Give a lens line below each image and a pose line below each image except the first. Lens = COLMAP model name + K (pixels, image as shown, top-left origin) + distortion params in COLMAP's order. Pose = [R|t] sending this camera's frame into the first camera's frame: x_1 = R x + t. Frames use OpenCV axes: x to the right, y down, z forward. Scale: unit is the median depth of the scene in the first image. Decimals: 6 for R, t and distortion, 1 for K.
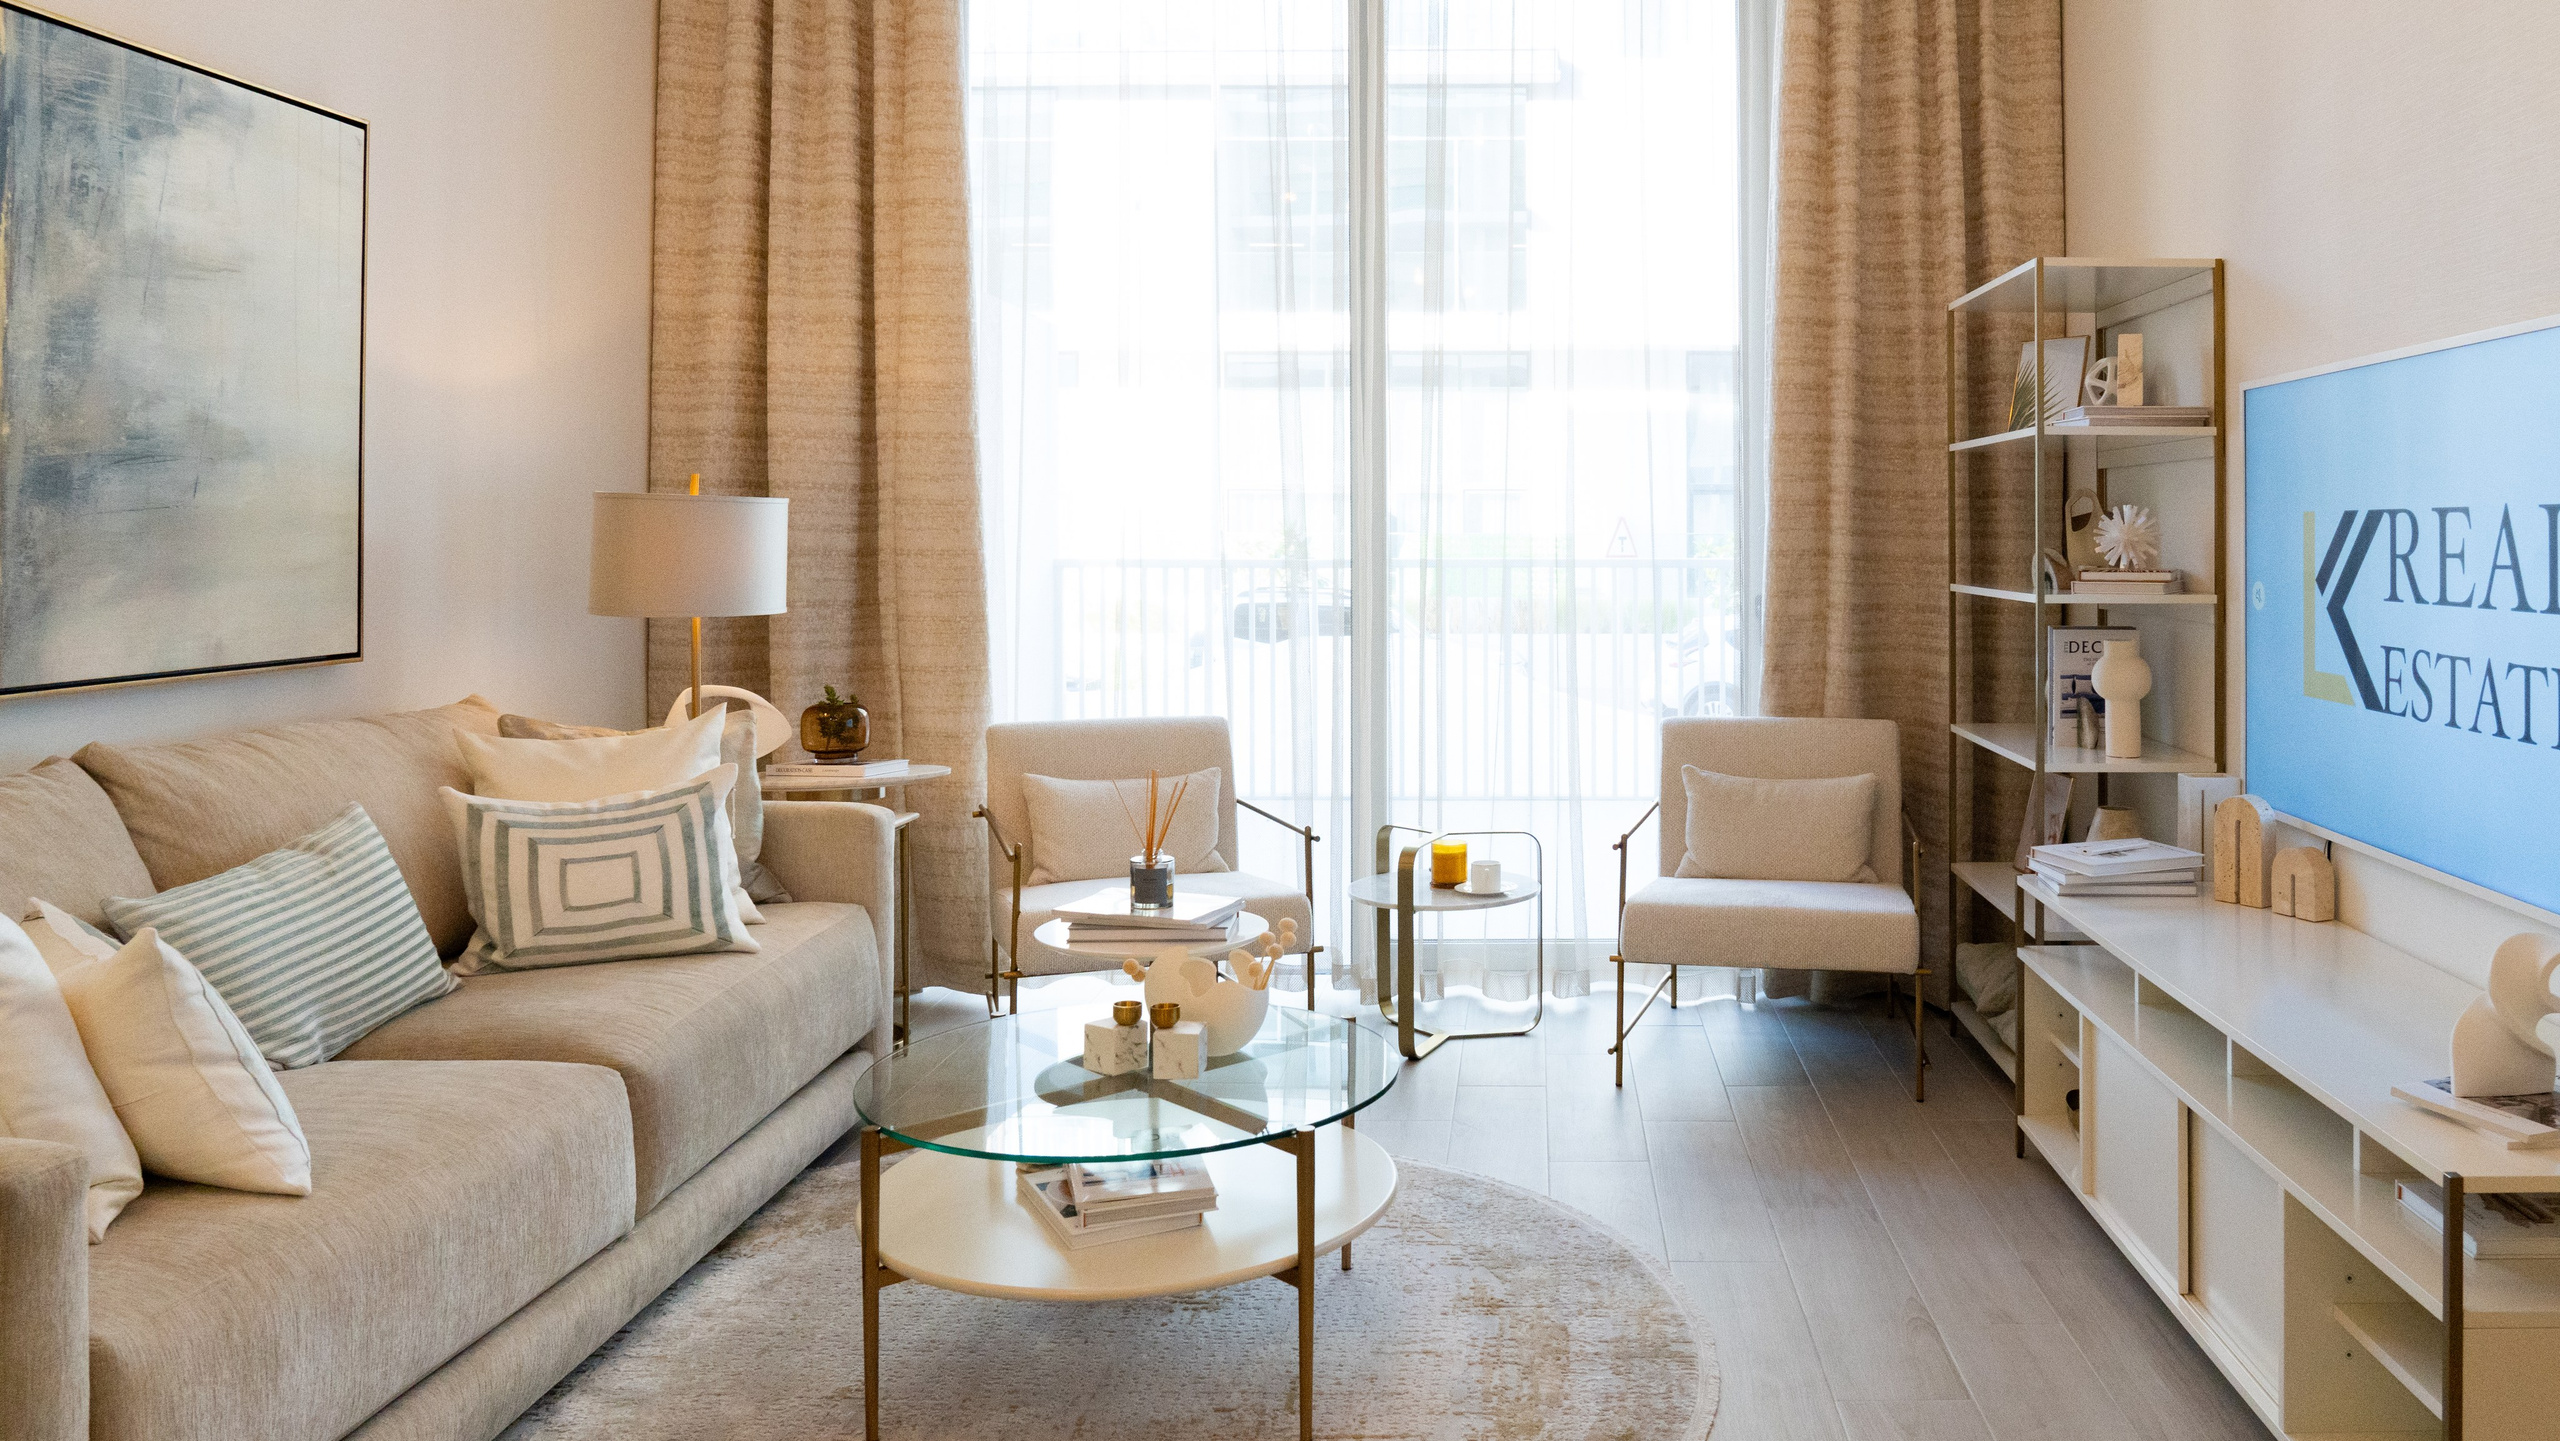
lens RADIAL K [[1821.3, 0, 1543.9], [0, 1821.3, 535.2], [0, 0, 1]] dist [-0.003130, -0.004809]
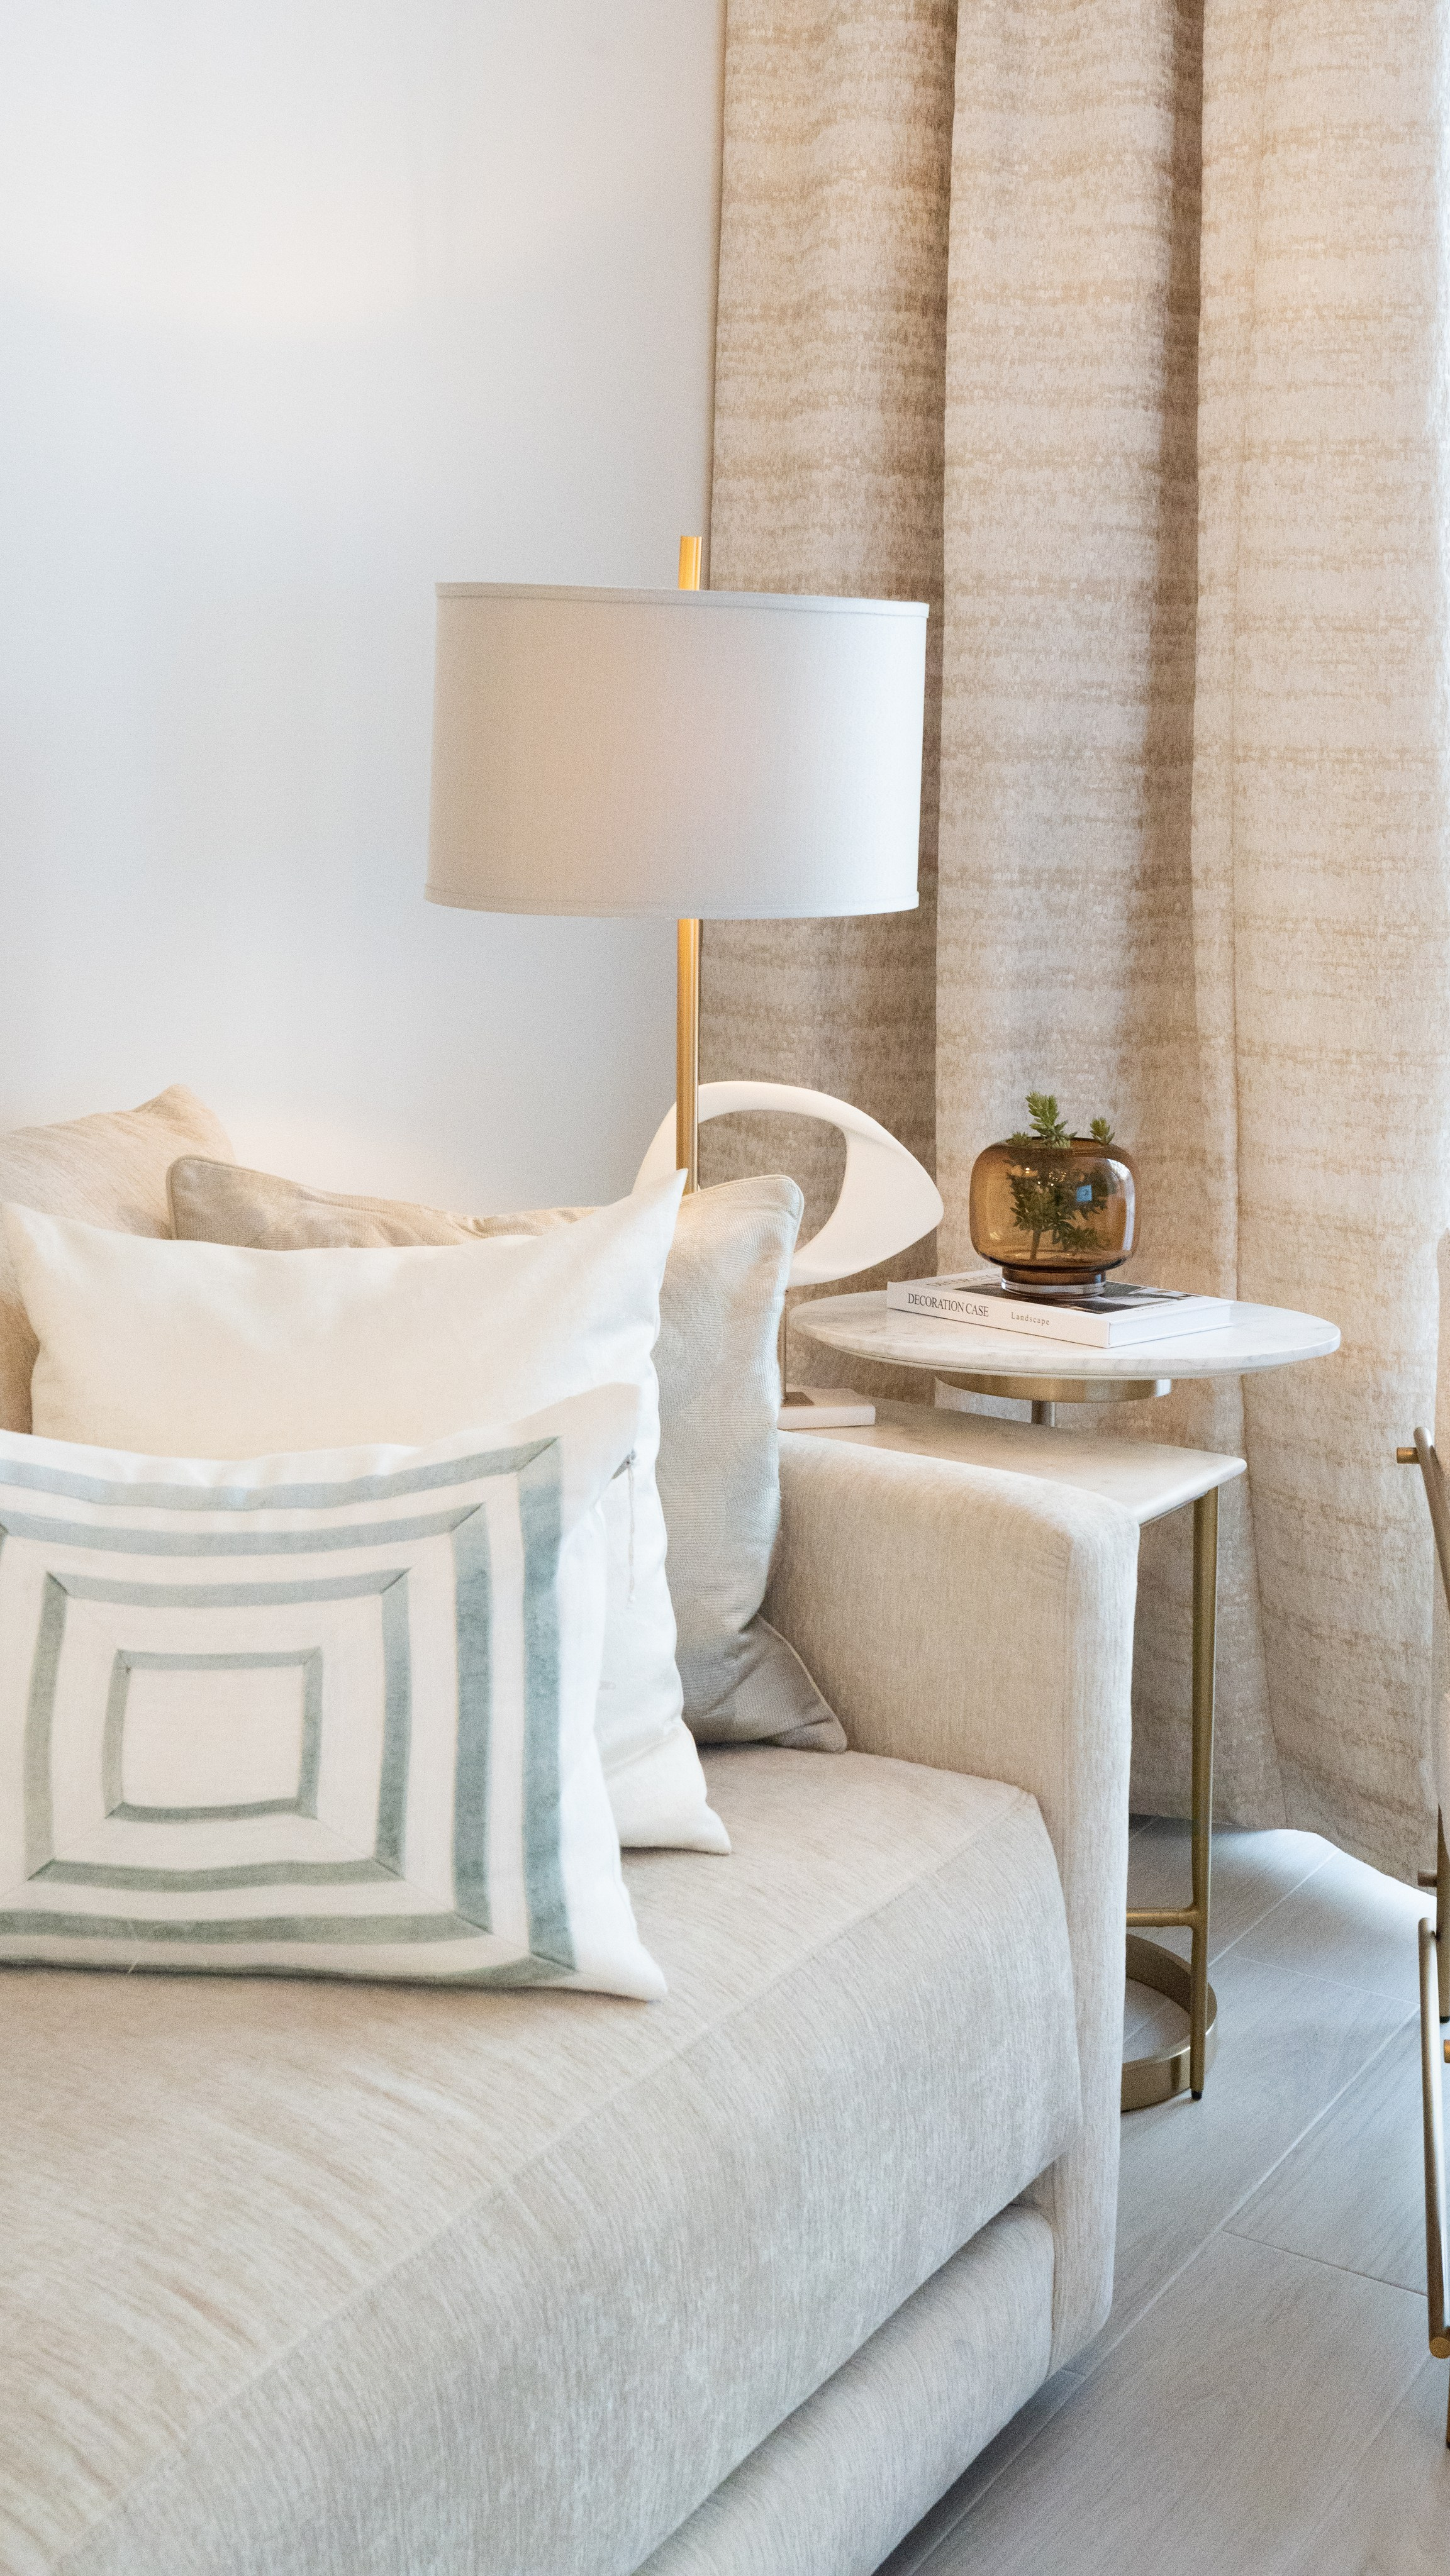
lens RADIAL K [[2844.2, 0, 730.6], [0, 2844.2, 971.5], [0, 0, 1]] dist [0.035807, 0.000000]
pose [[0.842271, 0.055982, -0.536140, -0.125333], [-0.011603, 0.996245, 0.085797, 0.005234], [0.538930, -0.066043, 0.839758, 0.460468]]
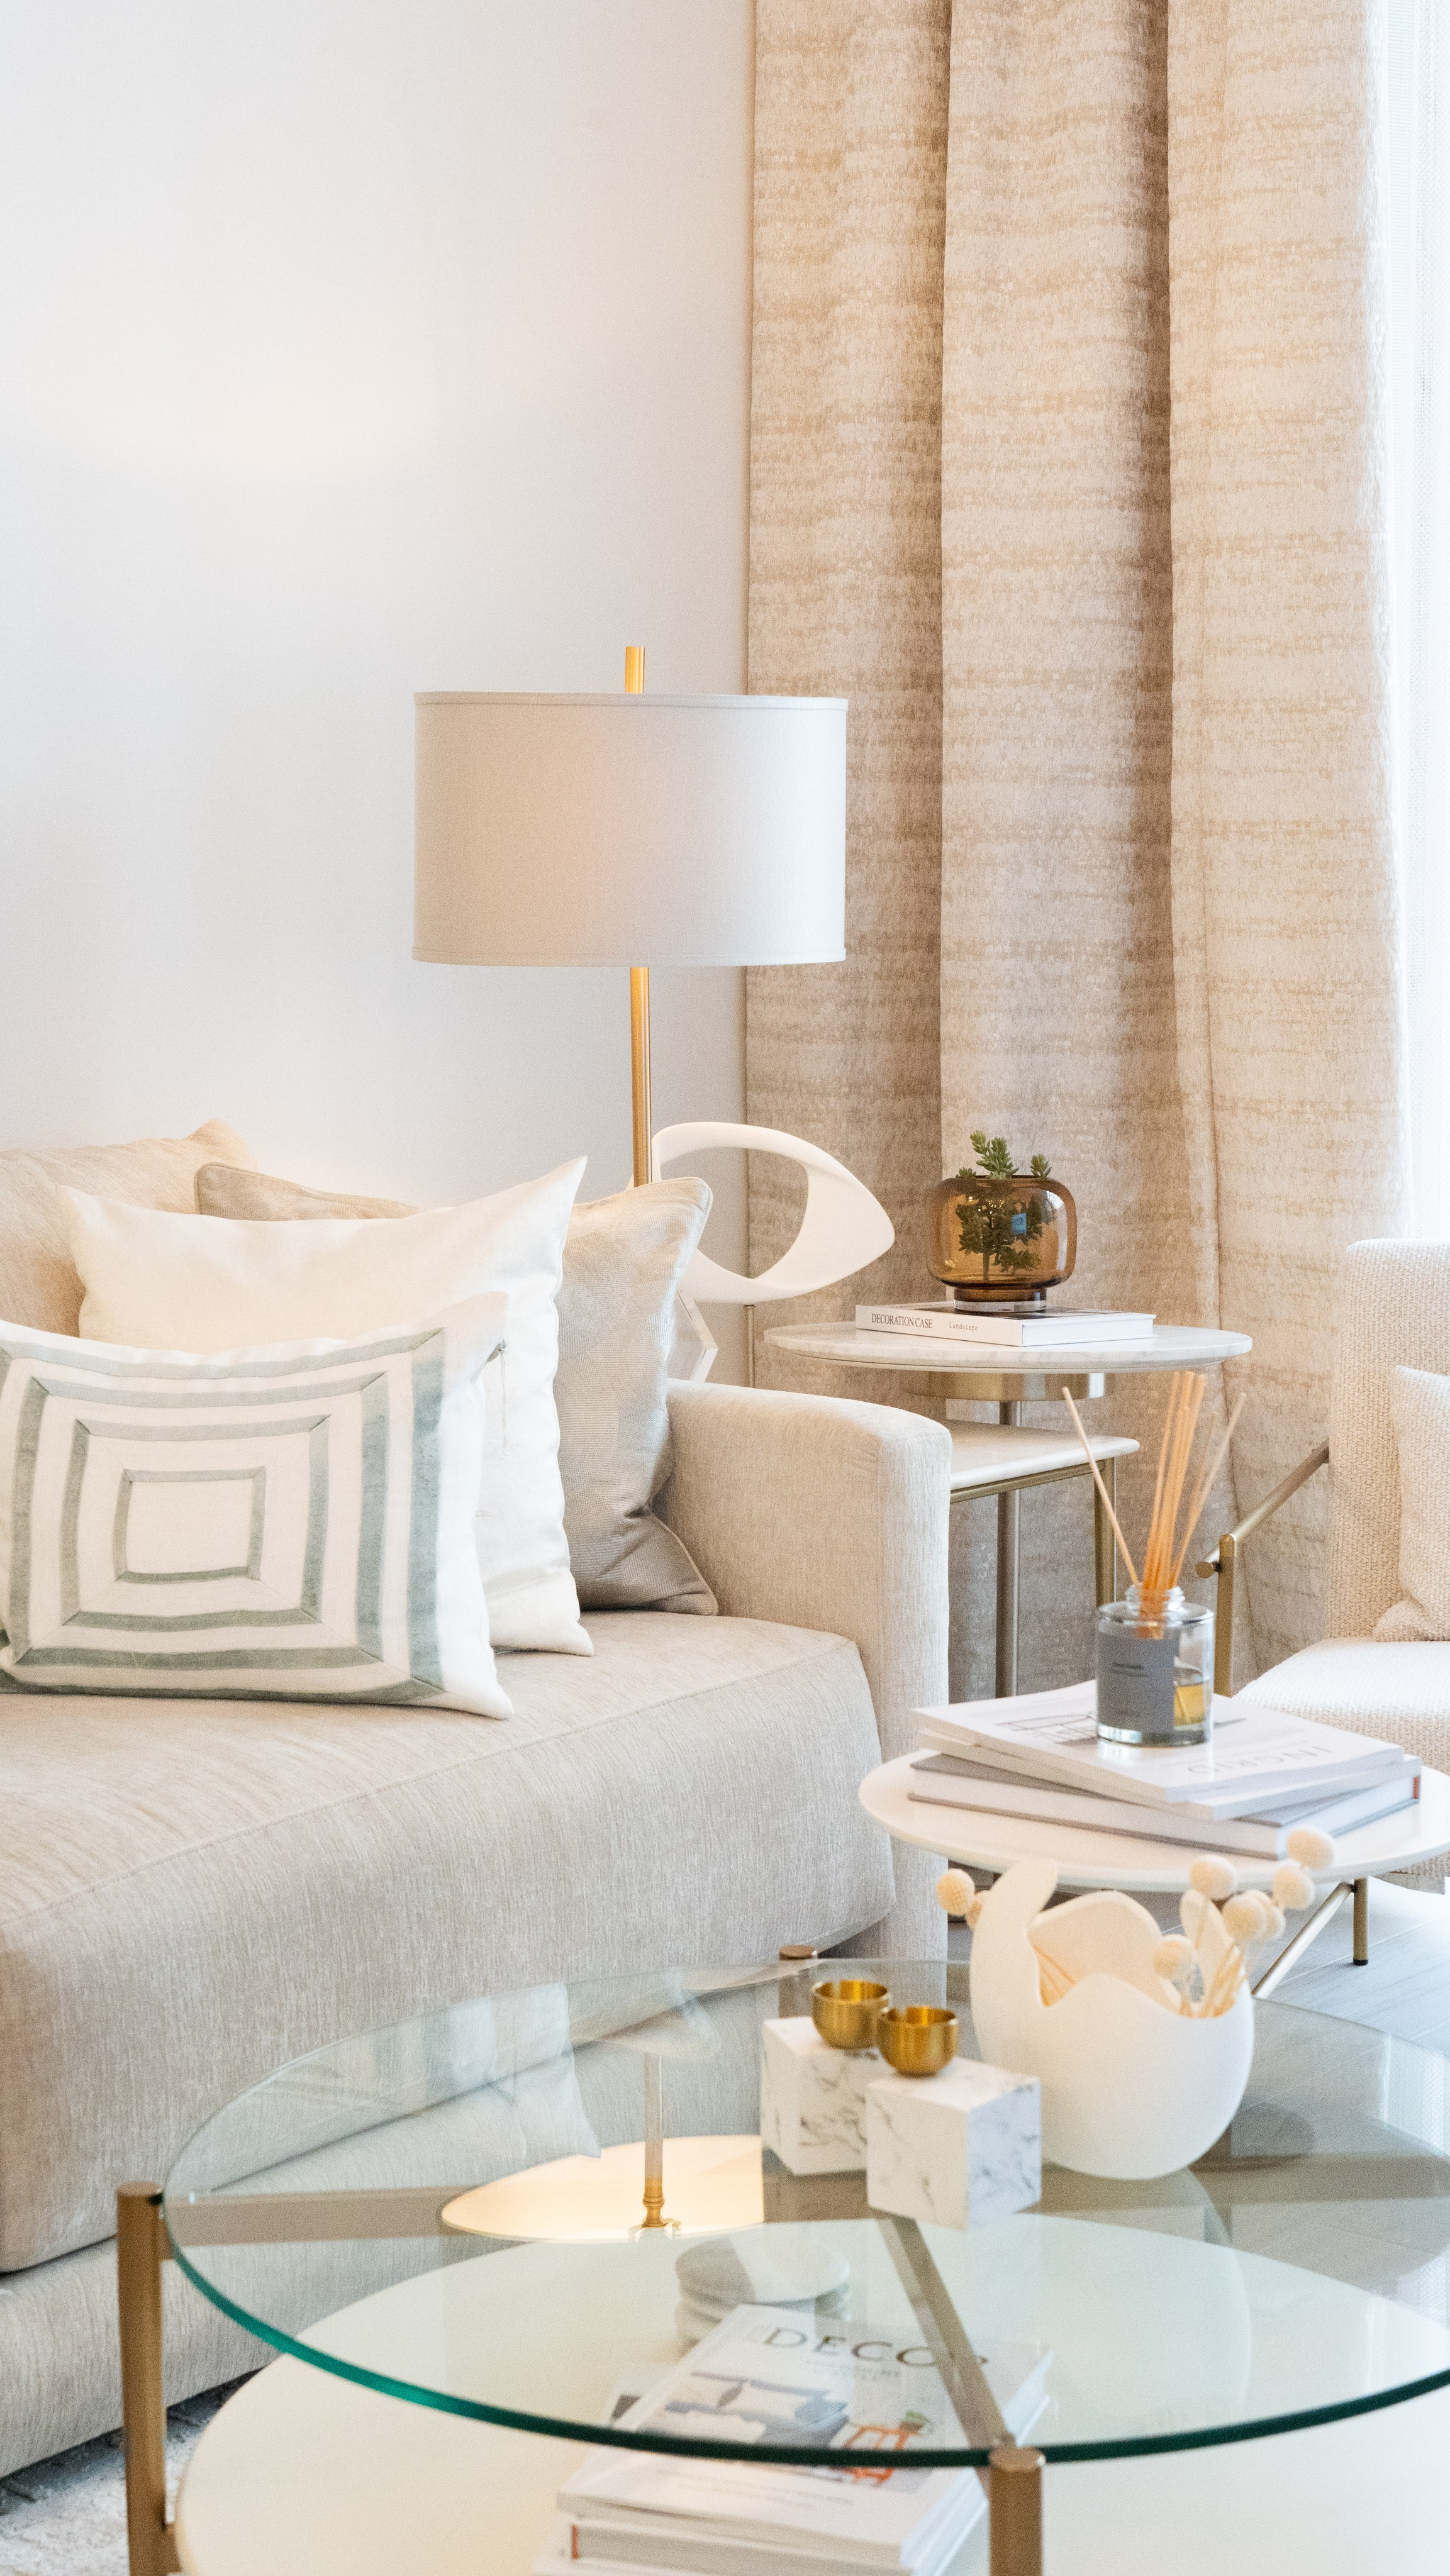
lens RADIAL K [[3890.4, 0, 728.2], [0, 3890.4, 1295.3], [0, 0, 1]] dist [0.067838, 0.000000]
pose [[0.769060, 0.061666, -0.636195, 0.157425], [0.010587, 0.993970, 0.109144, 0.018782], [0.639089, -0.090674, 0.763769, 0.247279]]
